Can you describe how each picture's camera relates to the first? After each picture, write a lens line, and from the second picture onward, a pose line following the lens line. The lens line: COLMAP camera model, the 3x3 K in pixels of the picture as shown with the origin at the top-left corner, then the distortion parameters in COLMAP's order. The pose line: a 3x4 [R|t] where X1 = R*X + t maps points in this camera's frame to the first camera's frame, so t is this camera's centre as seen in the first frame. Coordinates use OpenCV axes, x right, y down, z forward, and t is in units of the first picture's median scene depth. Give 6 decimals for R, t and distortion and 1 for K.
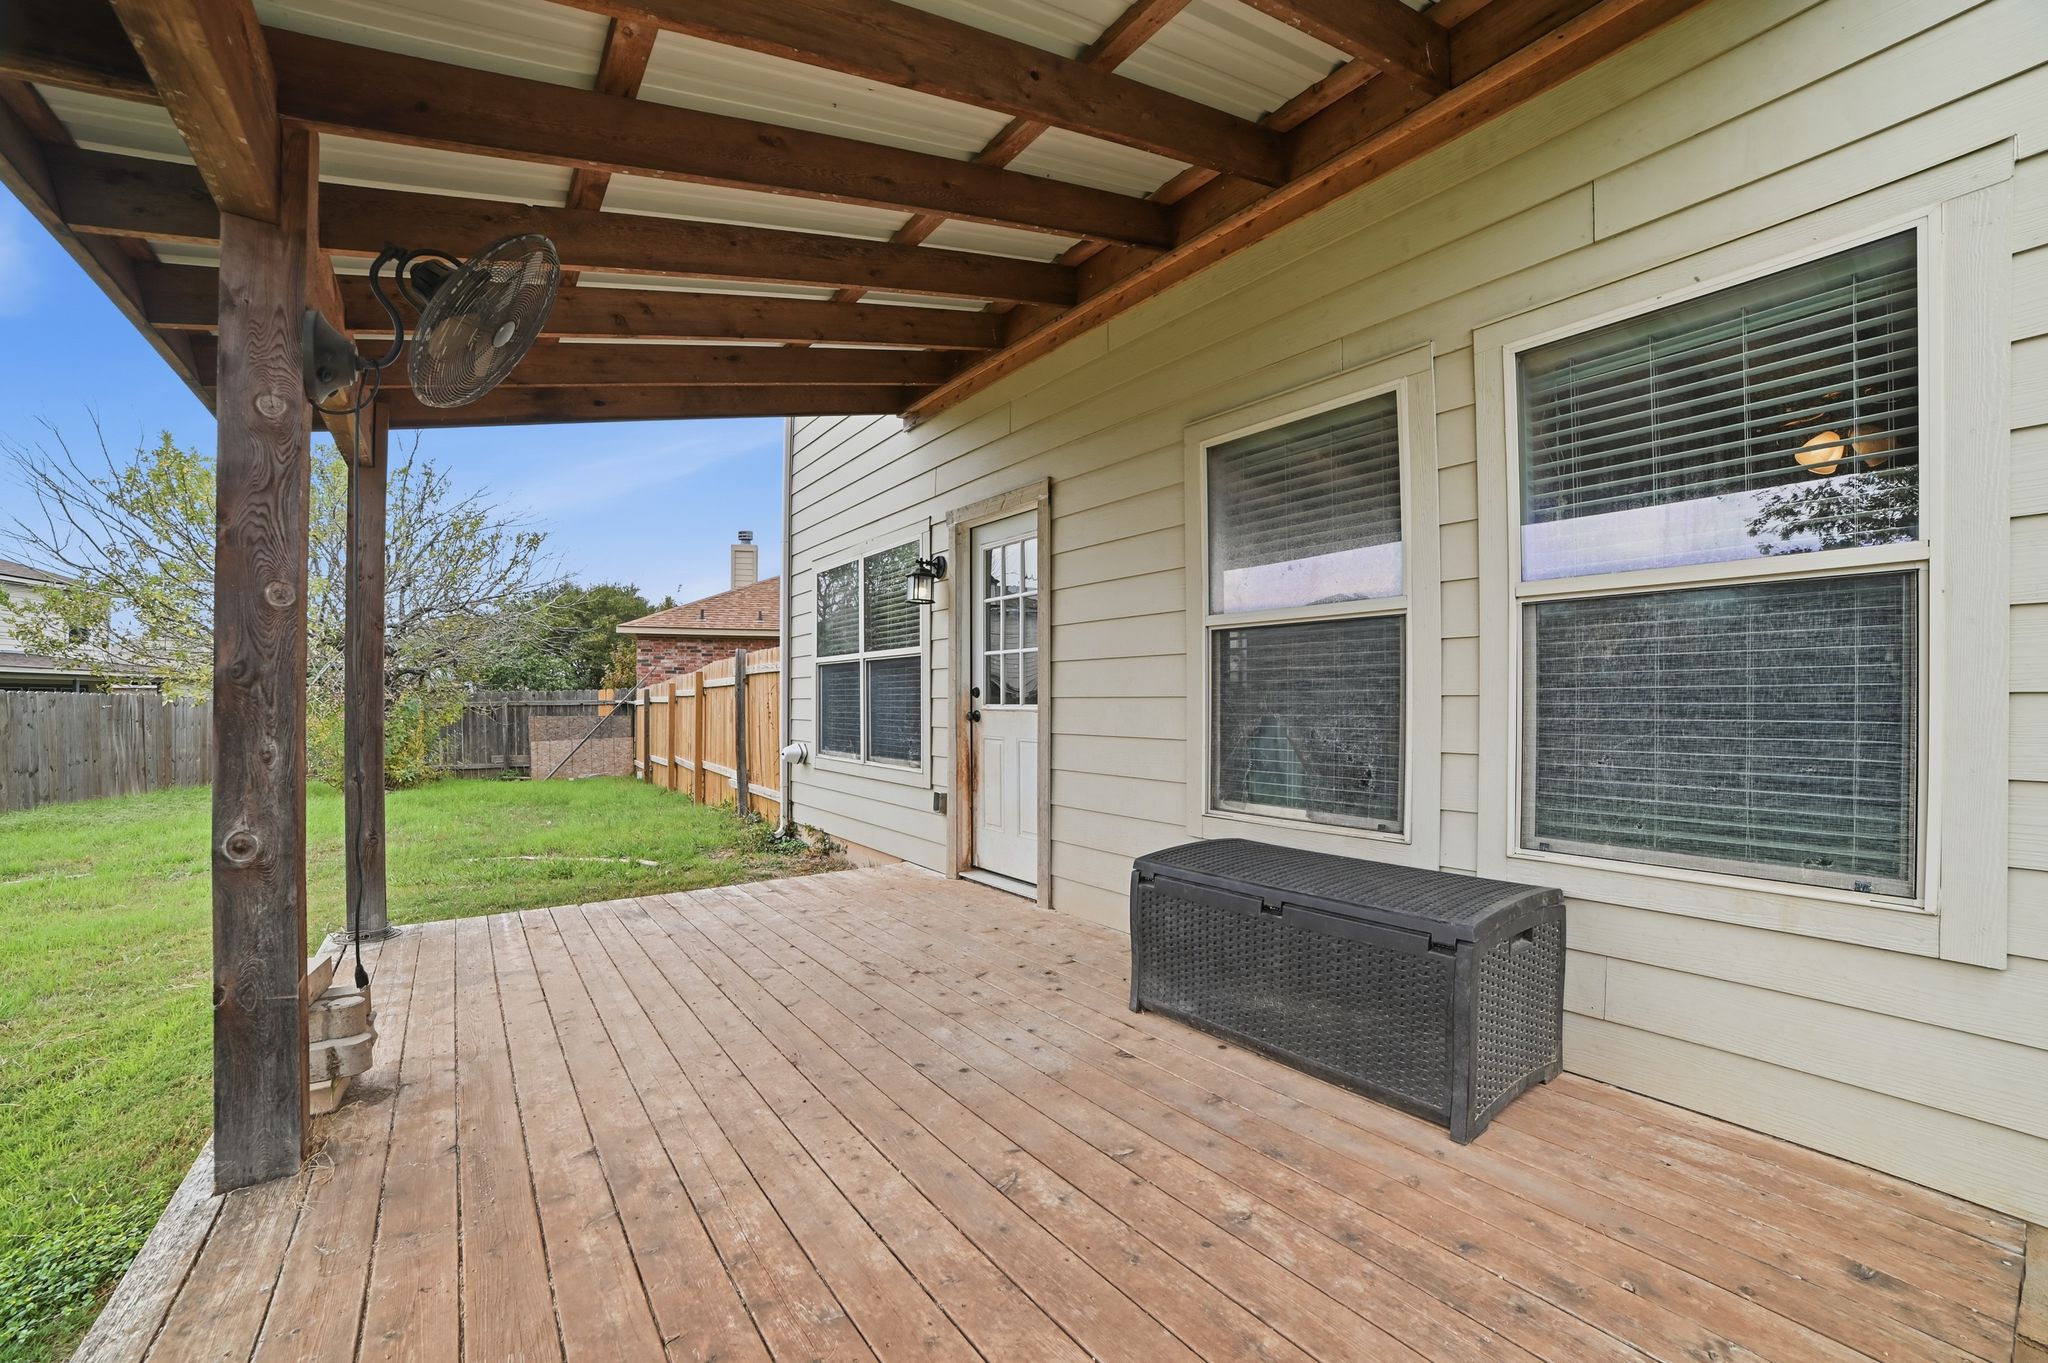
lens RADIAL K [[851.2, 0, 1024.6], [0, 851.2, 689.5], [0, 0, 1]] dist [-0.099980, 0.033528]
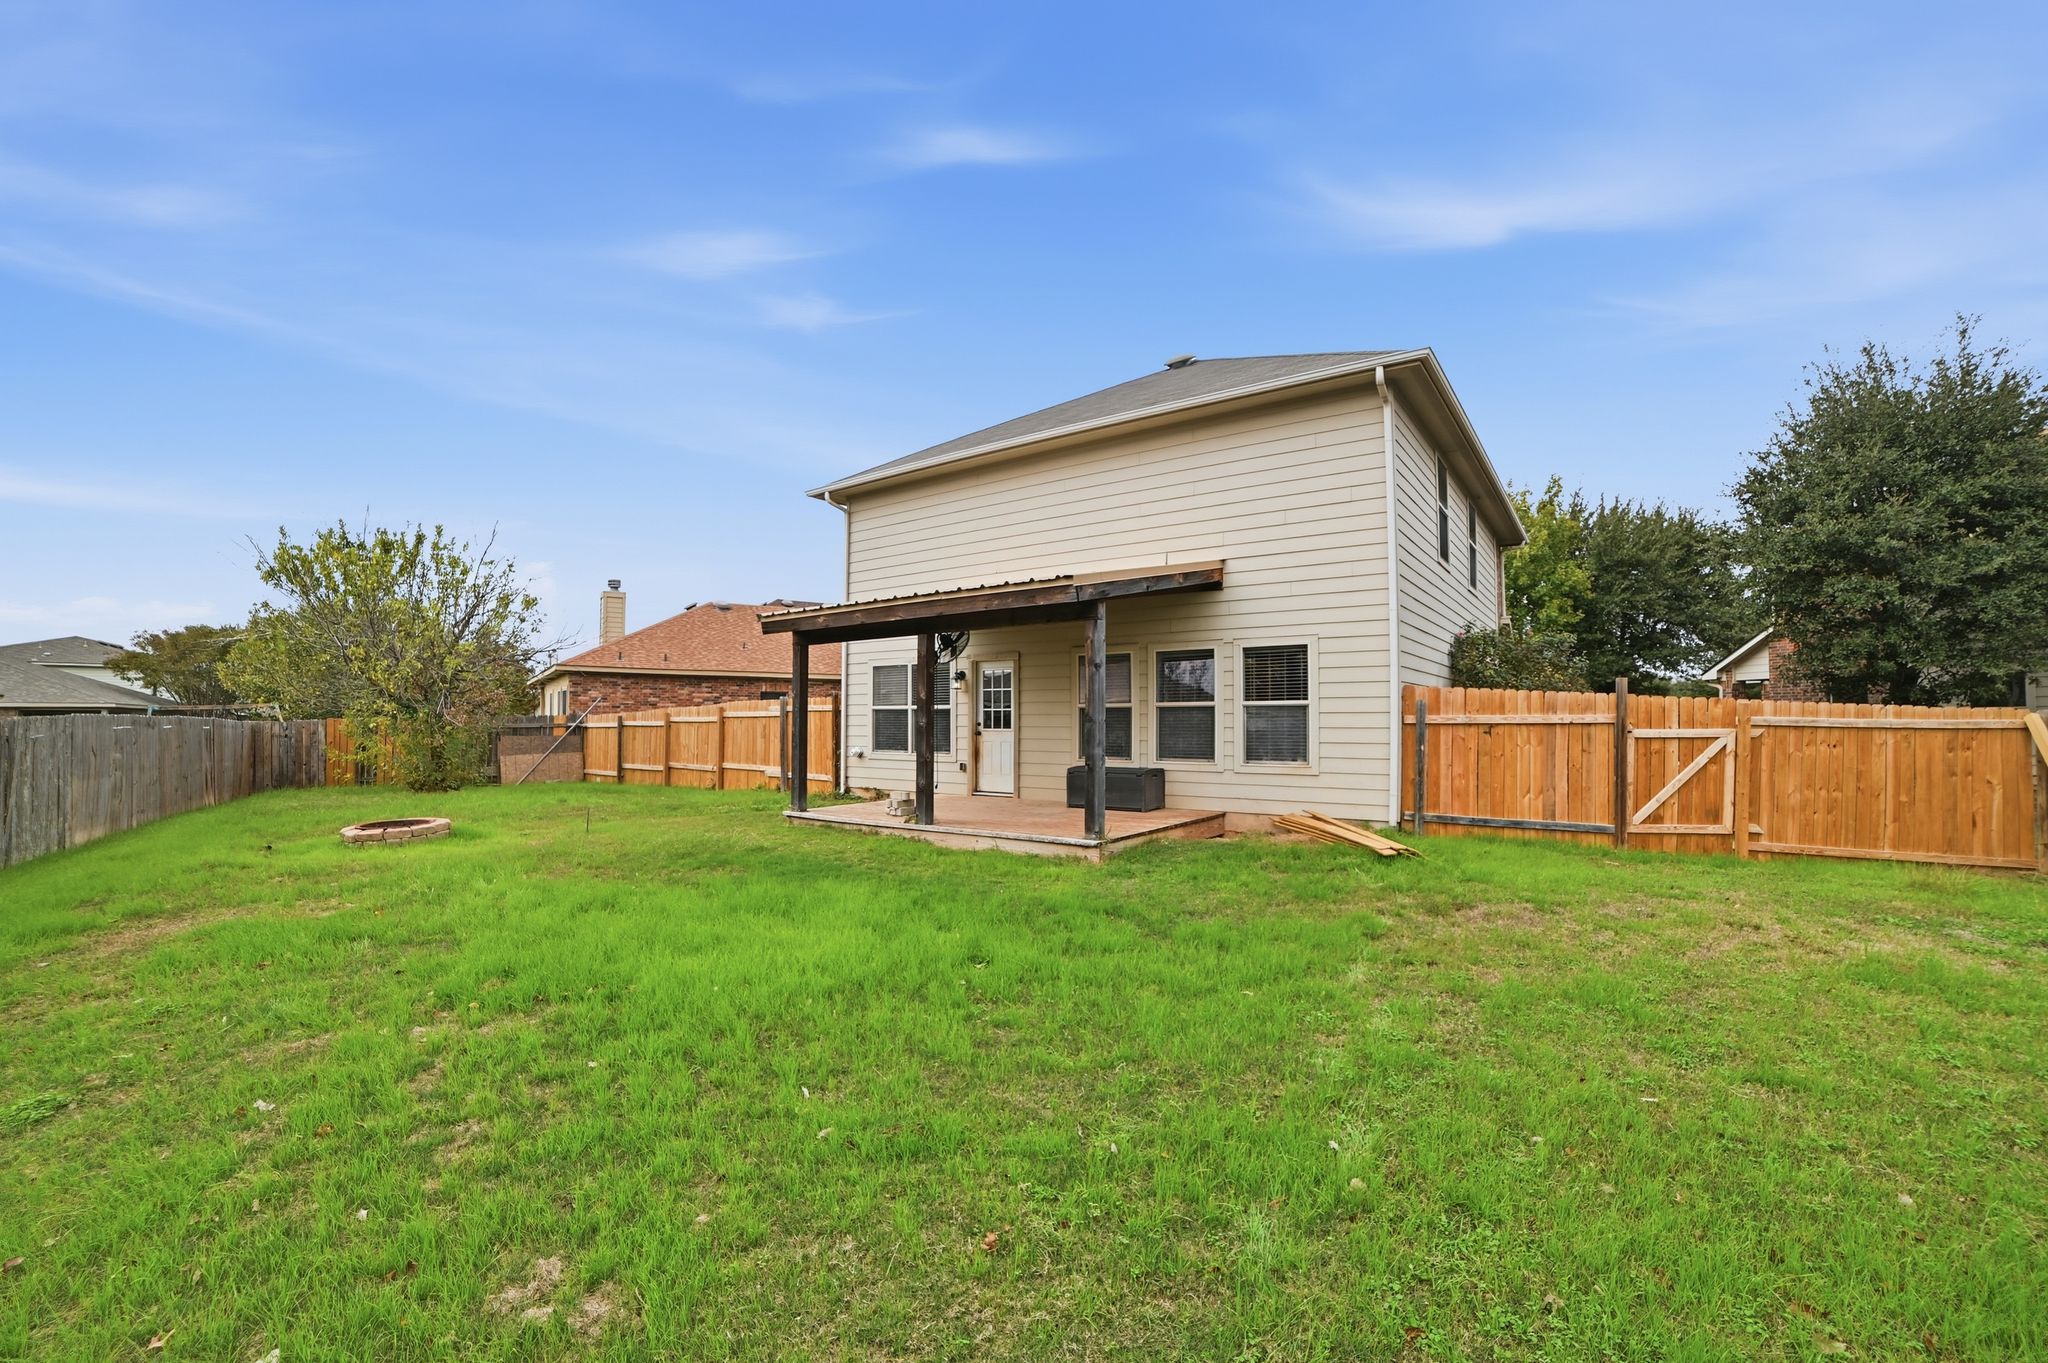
lens RADIAL K [[866.8, 0, 1021.0], [0, 866.8, 687.8], [0, 0, 1]] dist [-0.106049, 0.038670]
pose [[0.953553, 0.012696, 0.300959, -0.738388], [-0.004745, 0.999620, -0.027137, -0.036322], [-0.301189, 0.024449, 0.953251, -1.588758]]
